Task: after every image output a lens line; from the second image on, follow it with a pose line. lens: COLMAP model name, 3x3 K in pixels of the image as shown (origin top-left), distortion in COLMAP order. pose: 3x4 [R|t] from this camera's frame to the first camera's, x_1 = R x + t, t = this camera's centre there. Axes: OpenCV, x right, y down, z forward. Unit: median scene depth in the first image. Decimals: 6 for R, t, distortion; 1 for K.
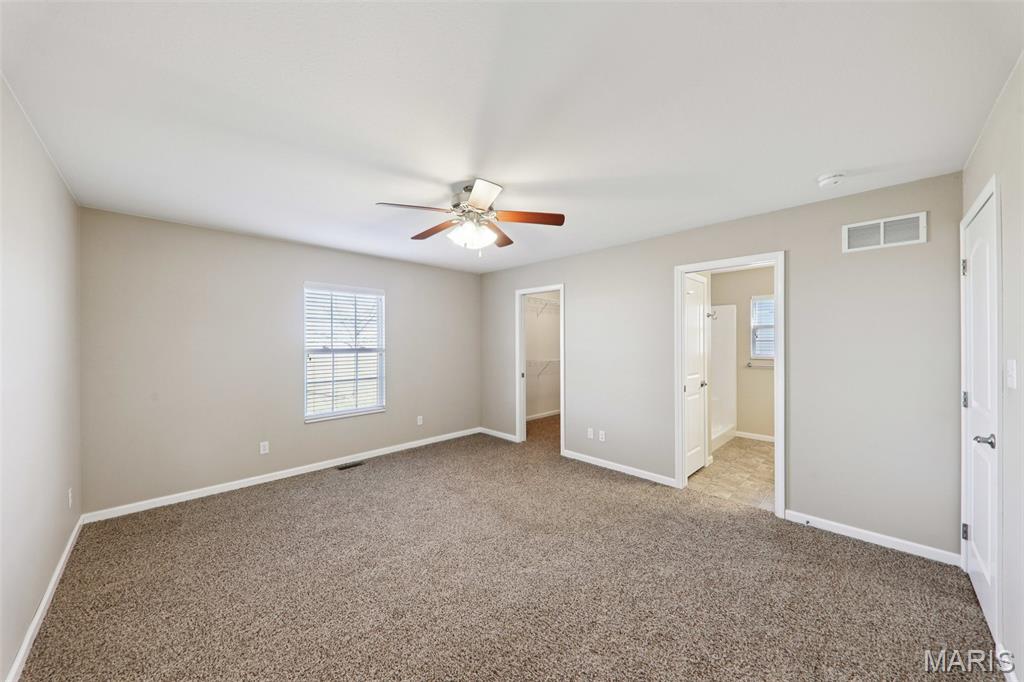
lens RADIAL K [[357.0, 0, 508.2], [0, 357.0, 342.2], [0, 0, 1]] dist [0.008706, -0.005107]
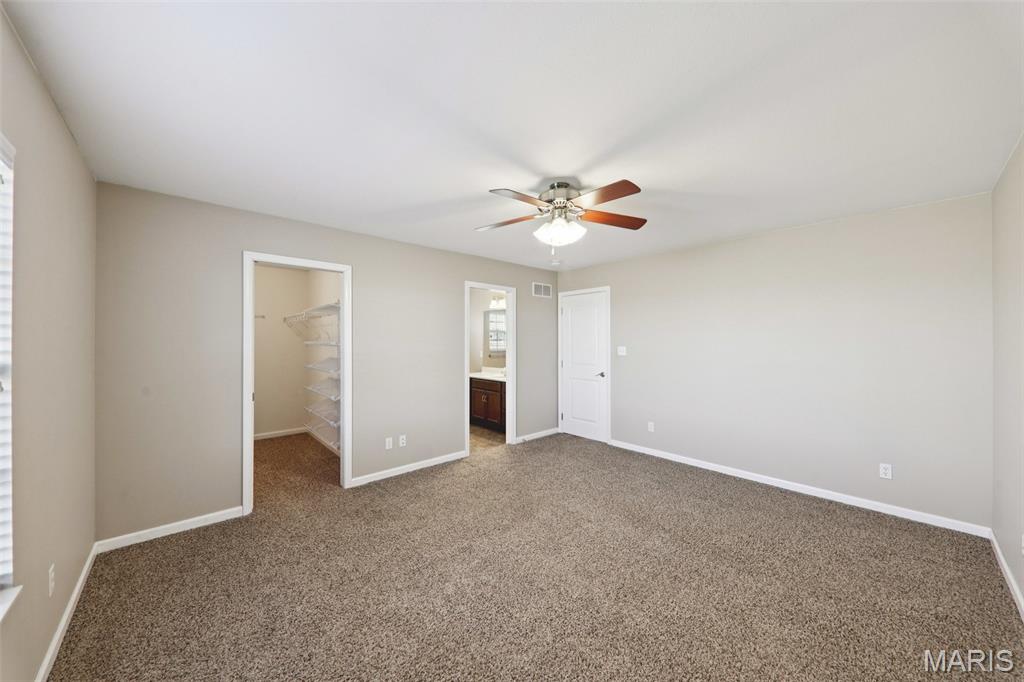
lens RADIAL K [[357.0, 0, 511.3], [0, 357.0, 337.5], [0, 0, 1]] dist [0.008706, -0.005107]
pose [[0.029129, 0.008319, 0.999541, -0.691688], [-0.000090, 0.999965, -0.008320, -0.001446], [-0.999576, 0.000153, 0.029129, 0.707131]]
